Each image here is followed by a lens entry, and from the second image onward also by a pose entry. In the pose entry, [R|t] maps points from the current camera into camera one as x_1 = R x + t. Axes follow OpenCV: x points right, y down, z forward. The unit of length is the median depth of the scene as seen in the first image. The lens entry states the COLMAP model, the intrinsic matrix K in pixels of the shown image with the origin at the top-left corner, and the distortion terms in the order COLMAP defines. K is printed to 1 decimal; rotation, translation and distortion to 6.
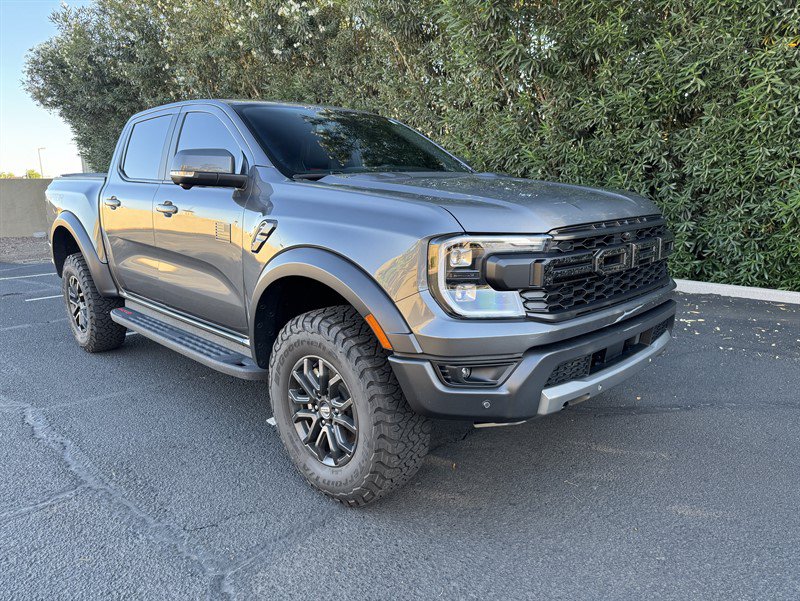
lens RADIAL K [[556.2, 0, 398.5], [0, 556.2, 298.6], [0, 0, 1]] dist [0.002439, -0.000540]
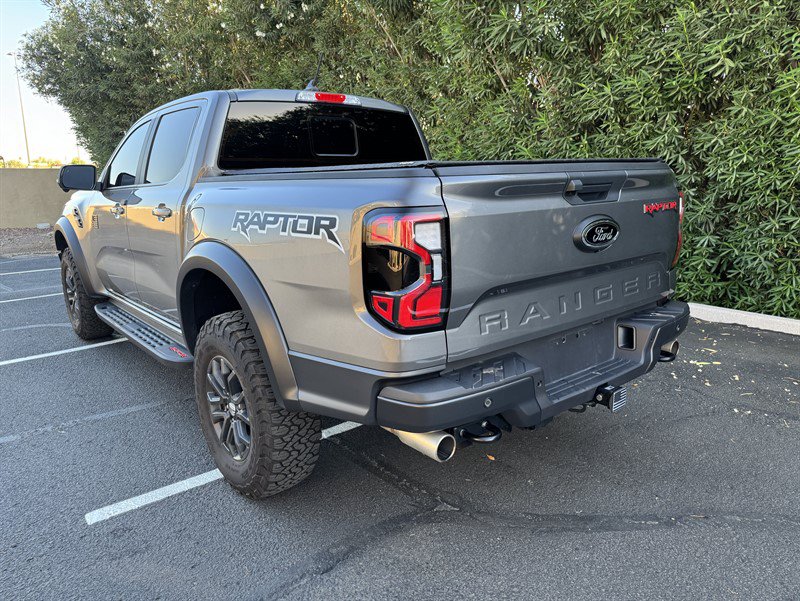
lens RADIAL K [[554.2, 0, 400.0], [0, 554.2, 300.5], [0, 0, 1]] dist [0.004613, -0.001535]
pose [[0.997975, 0.025094, -0.058450, 0.115298], [-0.023970, 0.999515, 0.019863, -0.048311], [0.058920, -0.018422, 0.998093, 0.154149]]
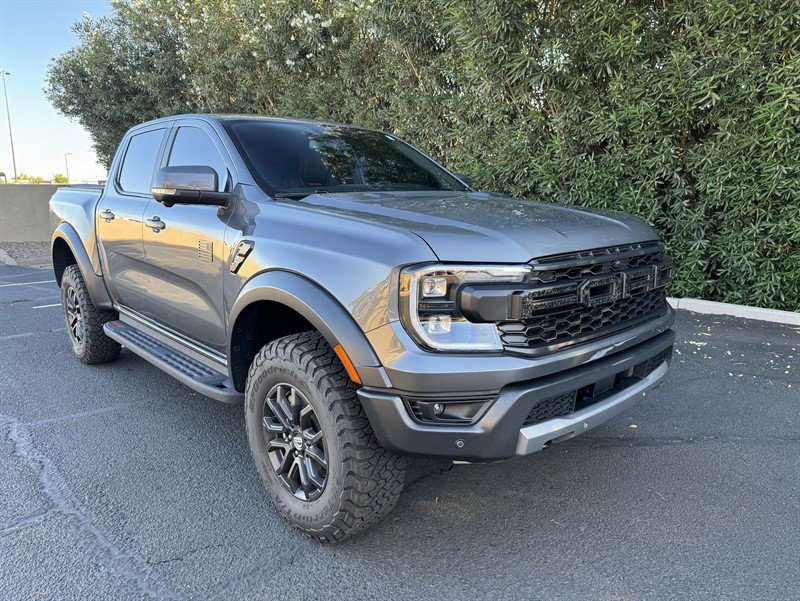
lens RADIAL K [[554.2, 0, 400.0], [0, 554.2, 300.5], [0, 0, 1]] dist [0.004613, -0.001535]
pose [[0.999392, 0.017618, -0.030086, 0.026631], [-0.017939, 0.999785, -0.010421, -0.013208], [0.029896, 0.010955, 0.999493, 0.018594]]
